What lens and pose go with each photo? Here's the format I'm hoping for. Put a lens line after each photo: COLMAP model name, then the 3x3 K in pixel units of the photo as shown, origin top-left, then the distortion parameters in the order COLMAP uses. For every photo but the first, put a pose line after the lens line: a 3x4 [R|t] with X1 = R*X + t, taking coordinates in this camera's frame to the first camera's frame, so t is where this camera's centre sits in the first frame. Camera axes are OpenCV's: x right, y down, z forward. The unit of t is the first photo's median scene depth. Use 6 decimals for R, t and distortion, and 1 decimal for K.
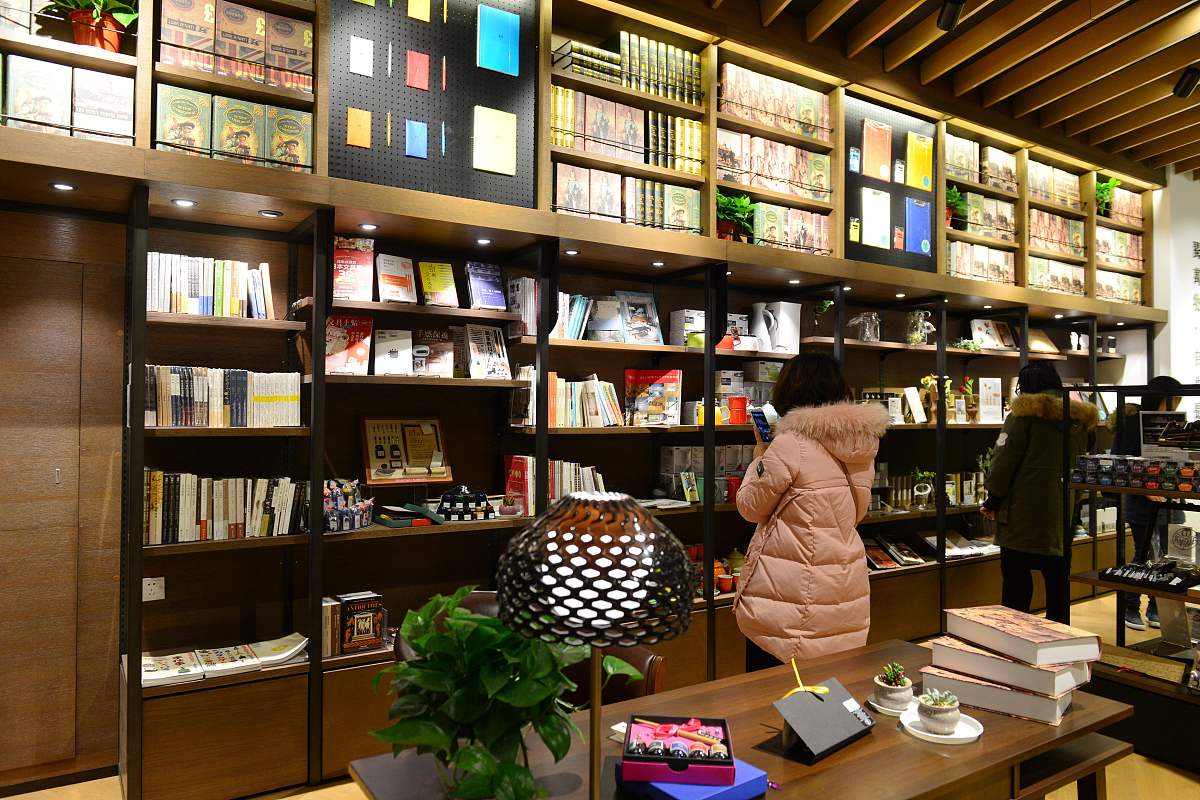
lens RADIAL K [[746.5, 0, 600.0], [0, 746.5, 400.0], [0, 0, 1]] dist [-0.002540, -0.000686]
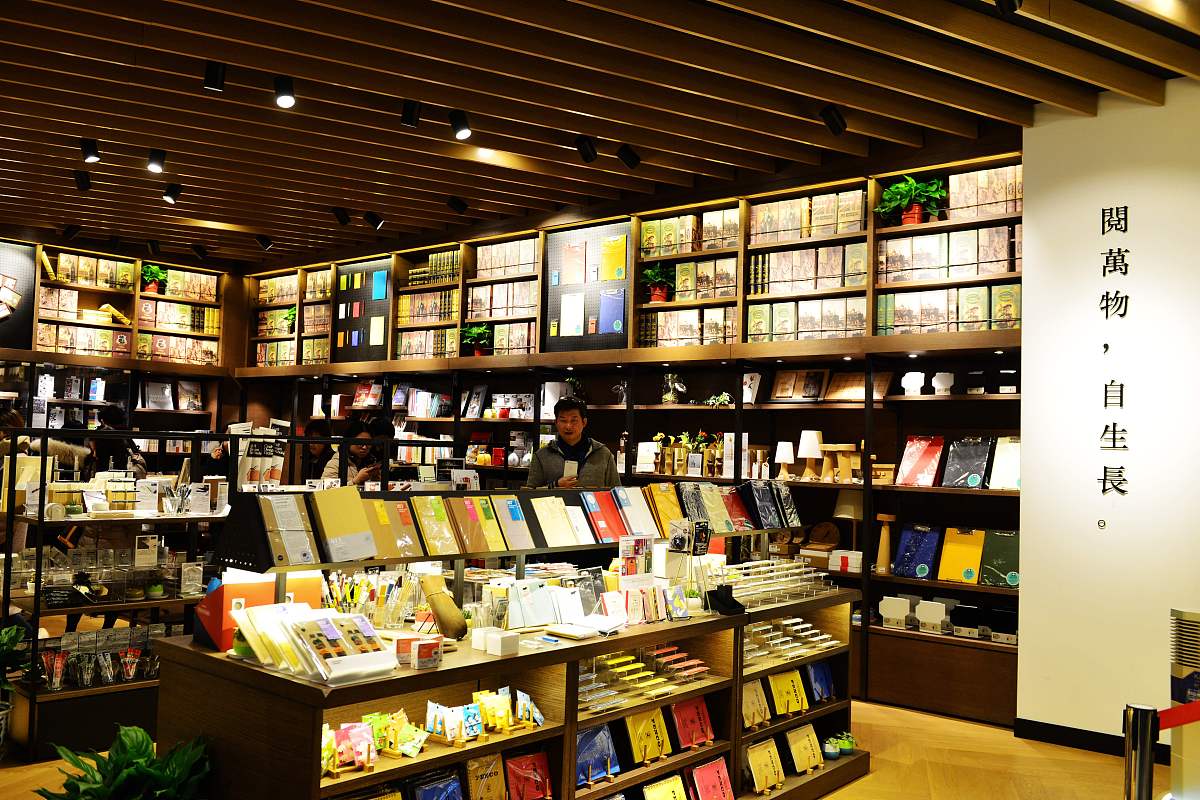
lens RADIAL K [[1047.4, 0, 600.0], [0, 1047.4, 400.0], [0, 0, 1]] dist [-0.004190, -0.000429]
pose [[0.320326, -0.042780, -0.946341, 2.106001], [-0.021388, 0.998399, -0.052373, 0.004841], [0.947066, 0.037017, 0.318898, 0.449982]]
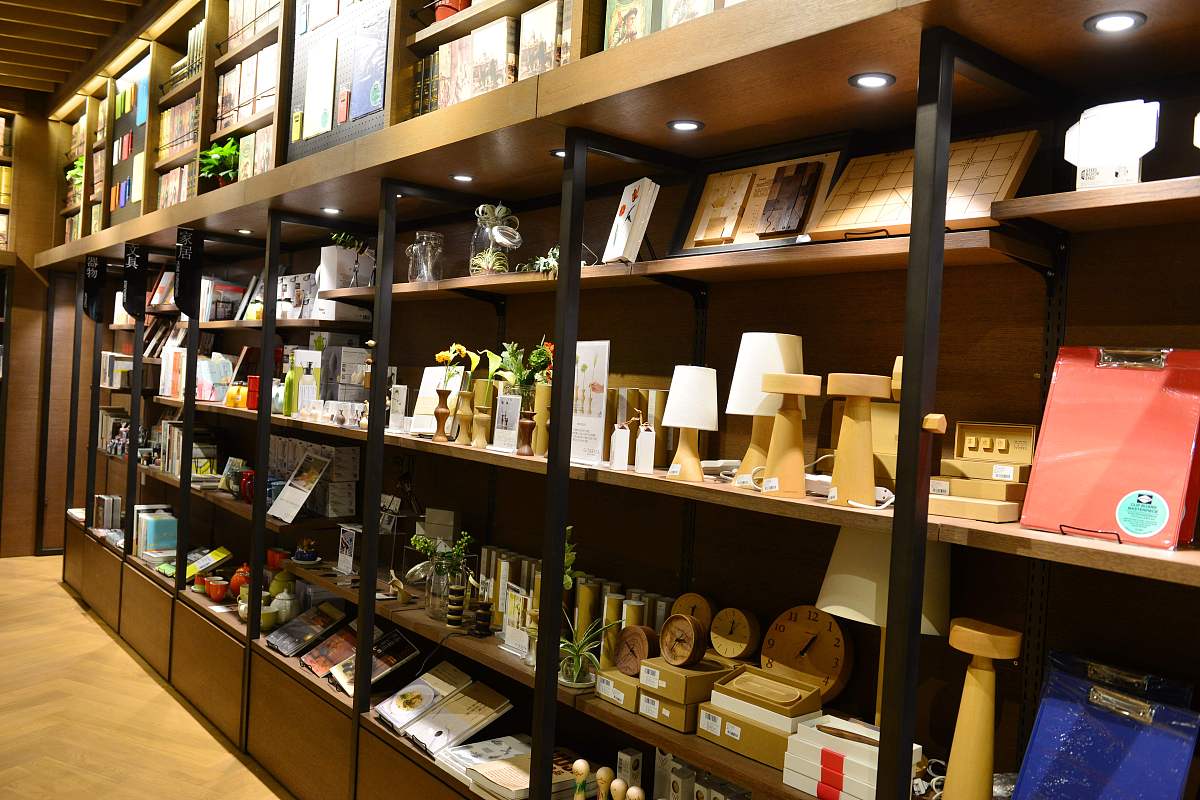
lens RADIAL K [[975.3, 0, 600.0], [0, 975.3, 400.0], [0, 0, 1]] dist [0.001095, -0.005620]
pose [[0.145535, 0.013641, -0.989259, 1.180077], [-0.050808, 0.998689, 0.006297, -0.004236], [0.988048, 0.049346, 0.146037, 1.104343]]
